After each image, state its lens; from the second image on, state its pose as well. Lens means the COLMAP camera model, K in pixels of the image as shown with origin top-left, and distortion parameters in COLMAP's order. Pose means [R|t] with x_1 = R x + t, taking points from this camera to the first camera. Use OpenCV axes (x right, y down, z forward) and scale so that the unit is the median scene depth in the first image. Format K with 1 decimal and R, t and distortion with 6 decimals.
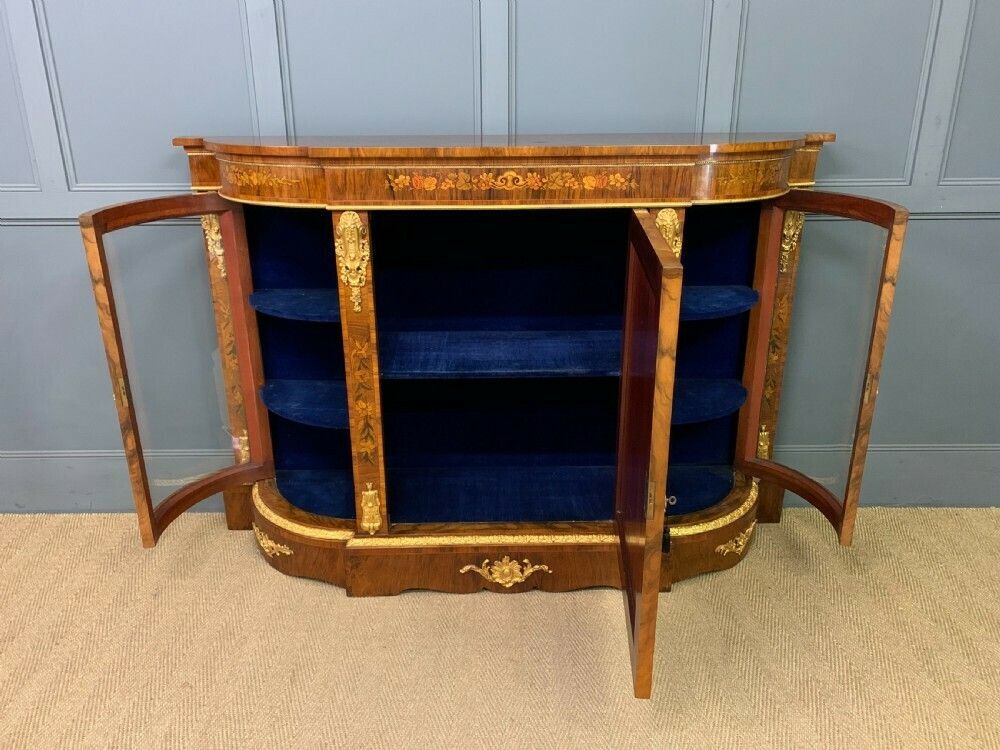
lens RADIAL K [[740.3, 0, 500.0], [0, 740.3, 375.0], [0, 0, 1]] dist [0.132187, -0.235226]
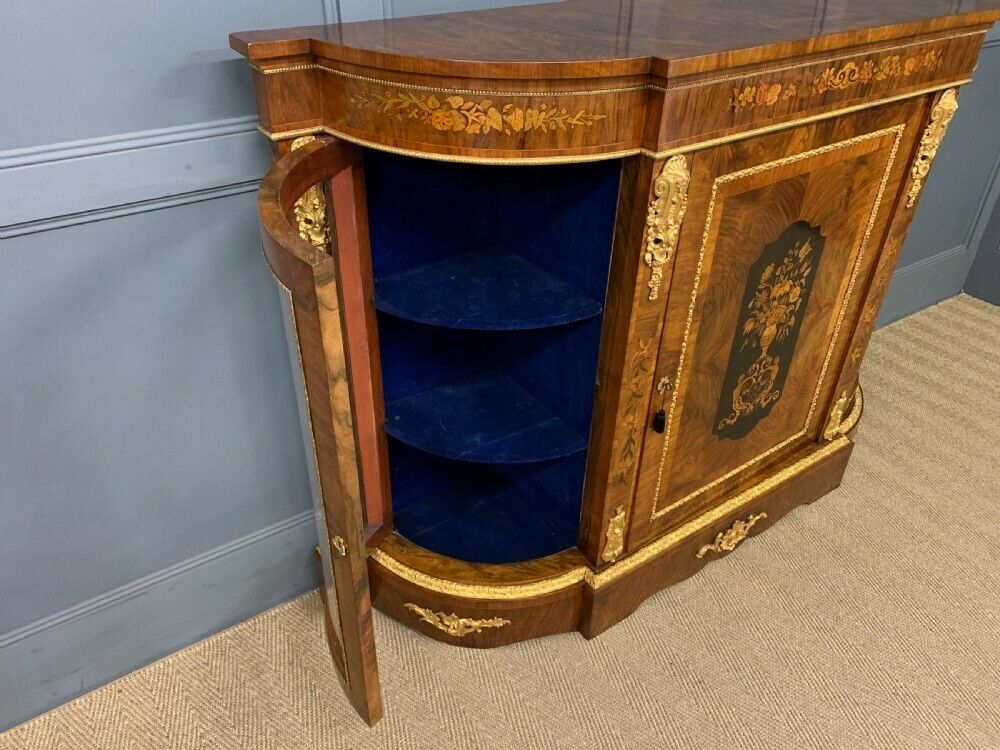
lens RADIAL K [[767.3, 0, 498.8], [0, 767.3, 399.5], [0, 0, 1]] dist [-0.036510, 0.052821]
pose [[0.833975, -0.308989, 0.457178, -0.660188], [0.172337, 0.932924, 0.316154, -0.246809], [-0.524200, -0.184876, 0.831285, 0.486271]]
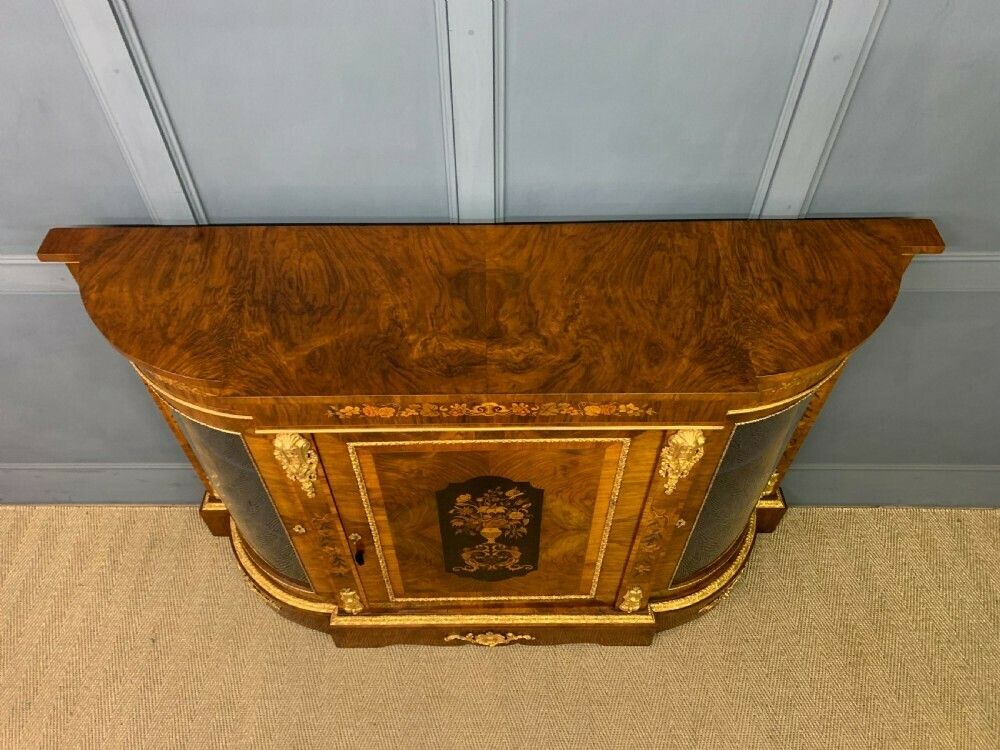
lens RADIAL K [[760.1, 0, 494.1], [0, 760.1, 369.3], [0, 0, 1]] dist [0.051897, -0.071066]
pose [[0.999884, 0.009831, -0.011626, 0.025458], [-0.002551, 0.860988, 0.508619, -0.660516], [0.015010, -0.508531, 0.860913, 0.330168]]
